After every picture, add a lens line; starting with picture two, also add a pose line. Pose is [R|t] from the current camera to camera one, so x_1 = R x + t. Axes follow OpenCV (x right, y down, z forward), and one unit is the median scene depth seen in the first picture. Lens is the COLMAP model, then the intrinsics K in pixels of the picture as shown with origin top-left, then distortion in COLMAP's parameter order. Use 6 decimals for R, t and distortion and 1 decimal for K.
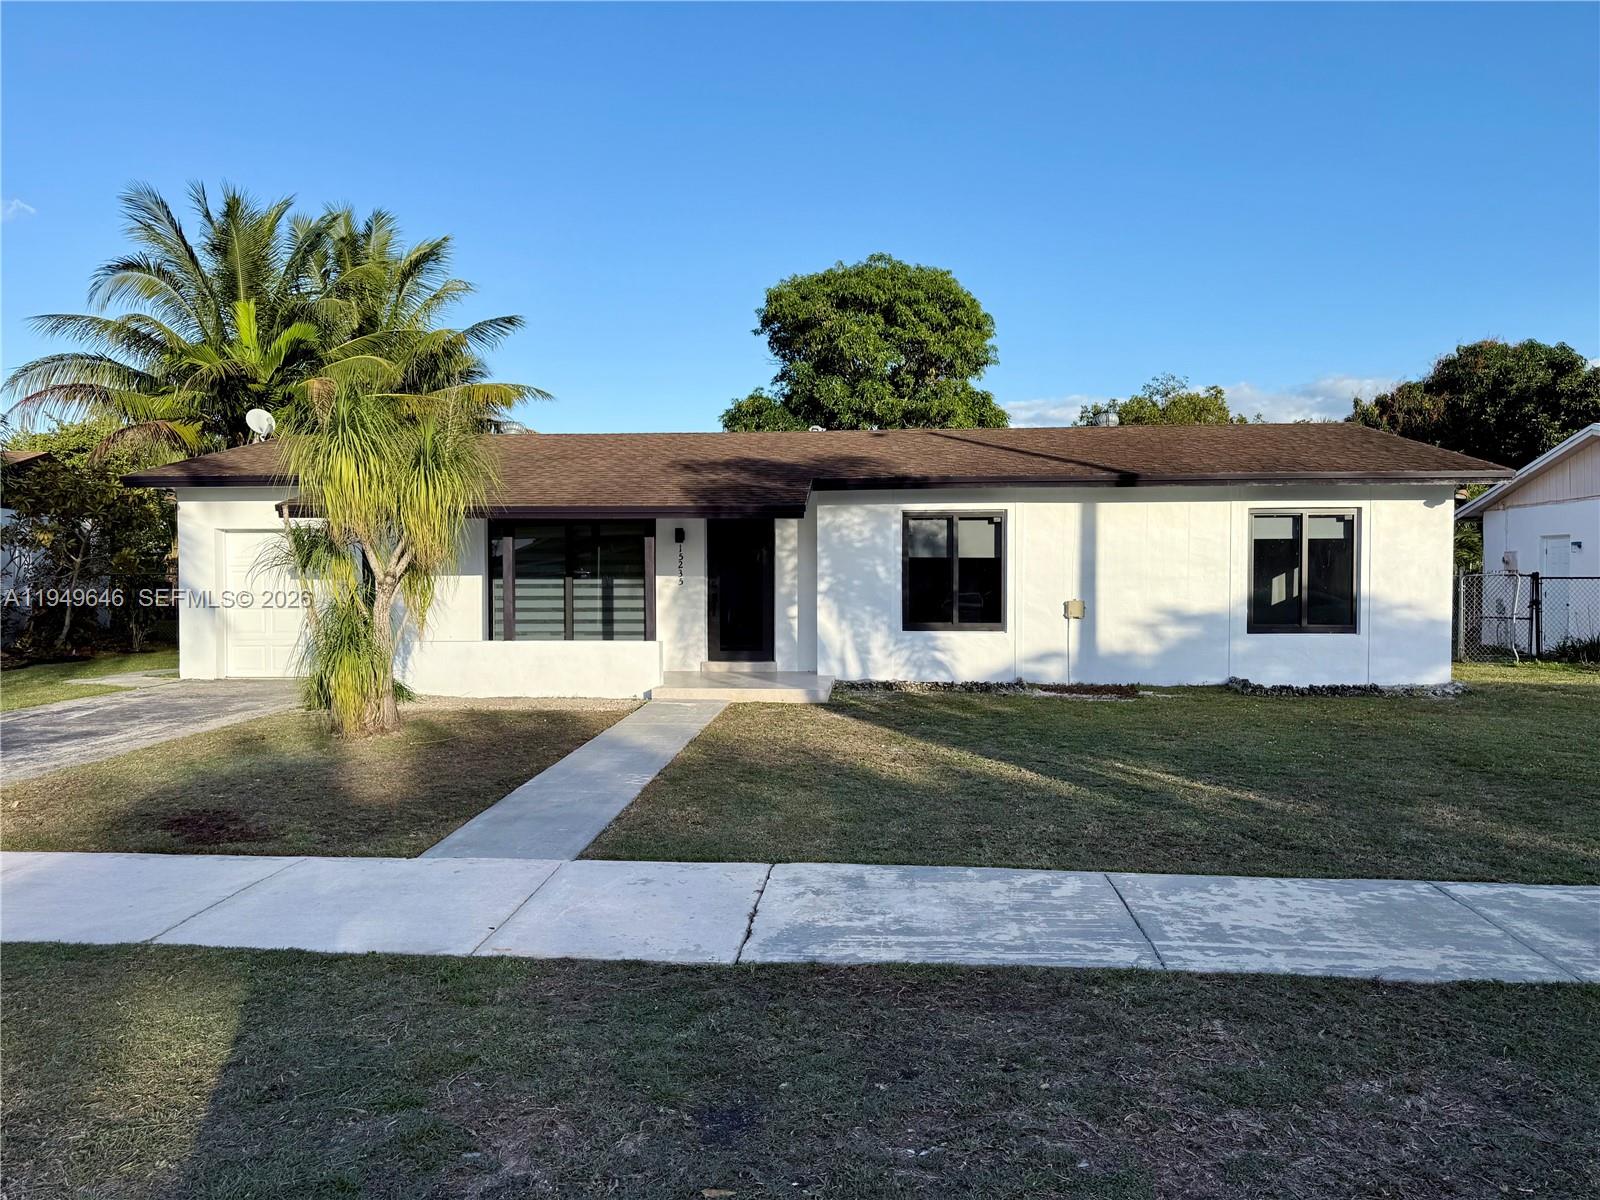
lens RADIAL K [[1131.4, 0, 801.5], [0, 1131.4, 598.5], [0, 0, 1]] dist [0.082581, -0.119657]
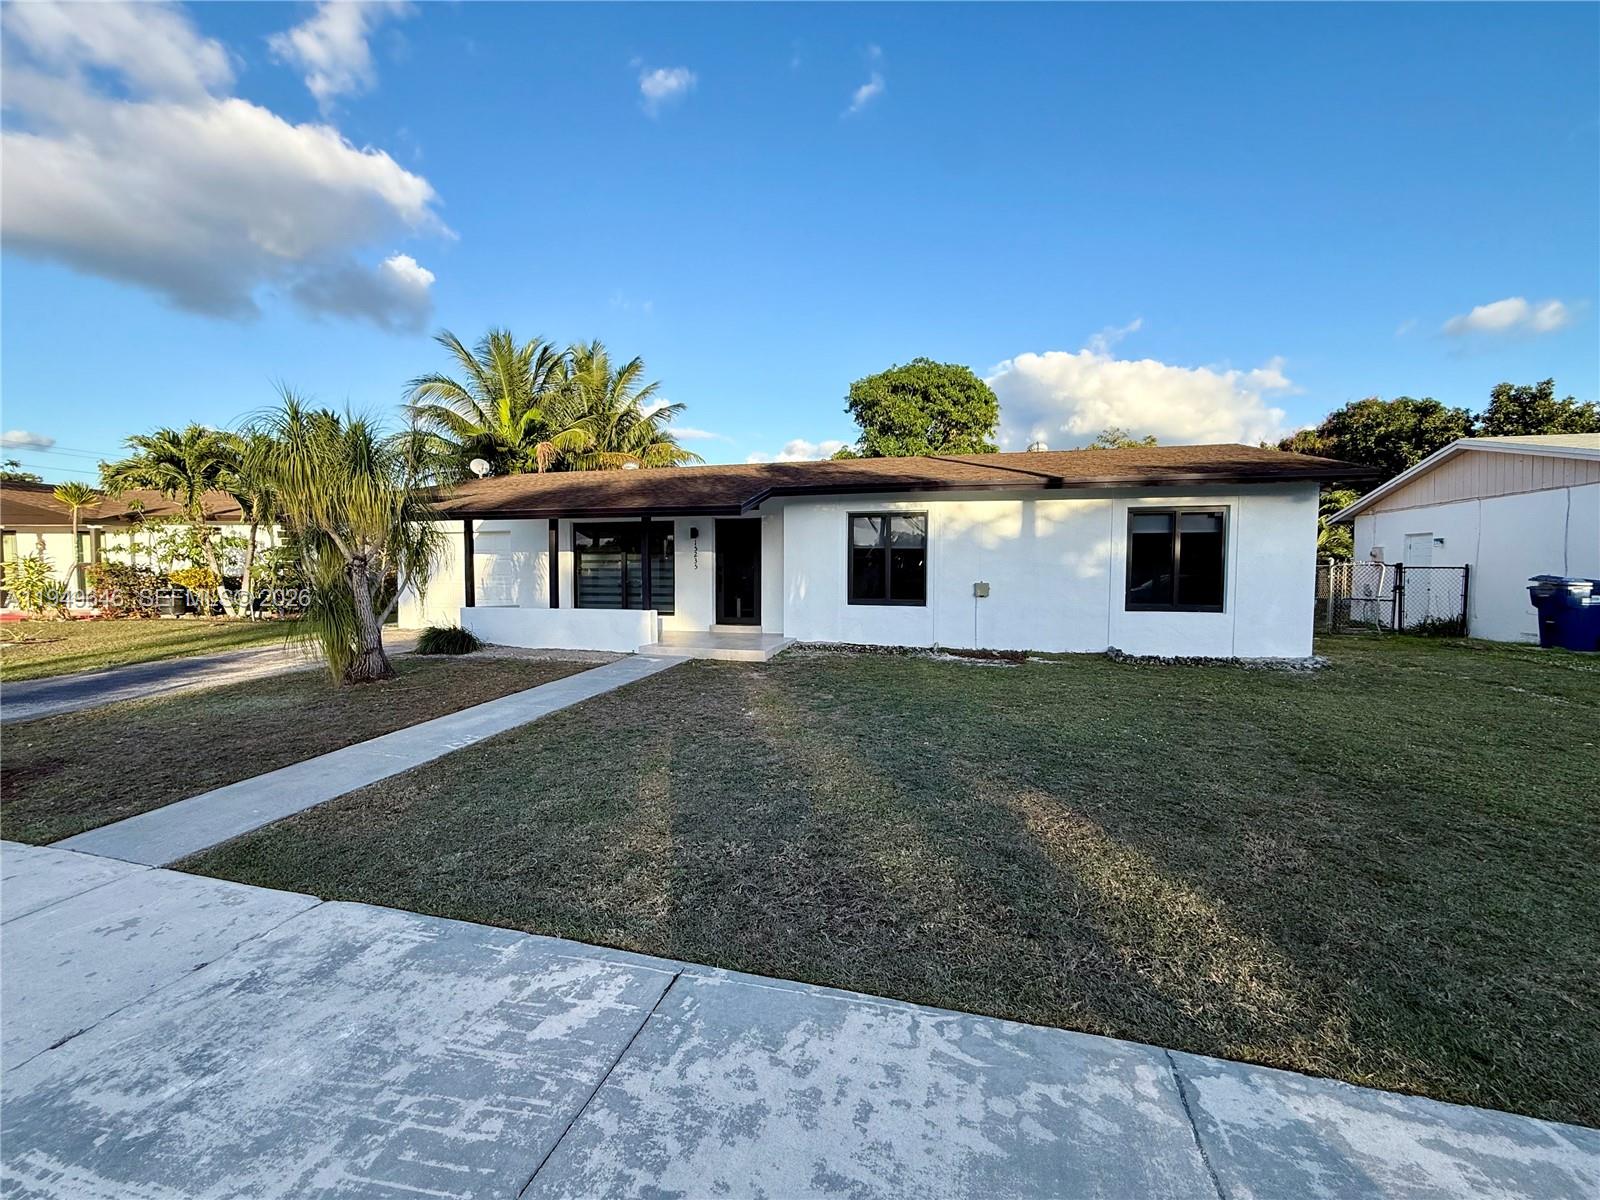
lens RADIAL K [[640.4, 0, 800.2], [0, 640.4, 593.2], [0, 0, 1]] dist [-0.005113, 0.002097]
pose [[0.982840, 0.011244, -0.184118, 0.168634], [-0.007247, 0.999723, 0.022371, -0.000984], [0.184319, -0.020652, 0.982650, 0.260045]]
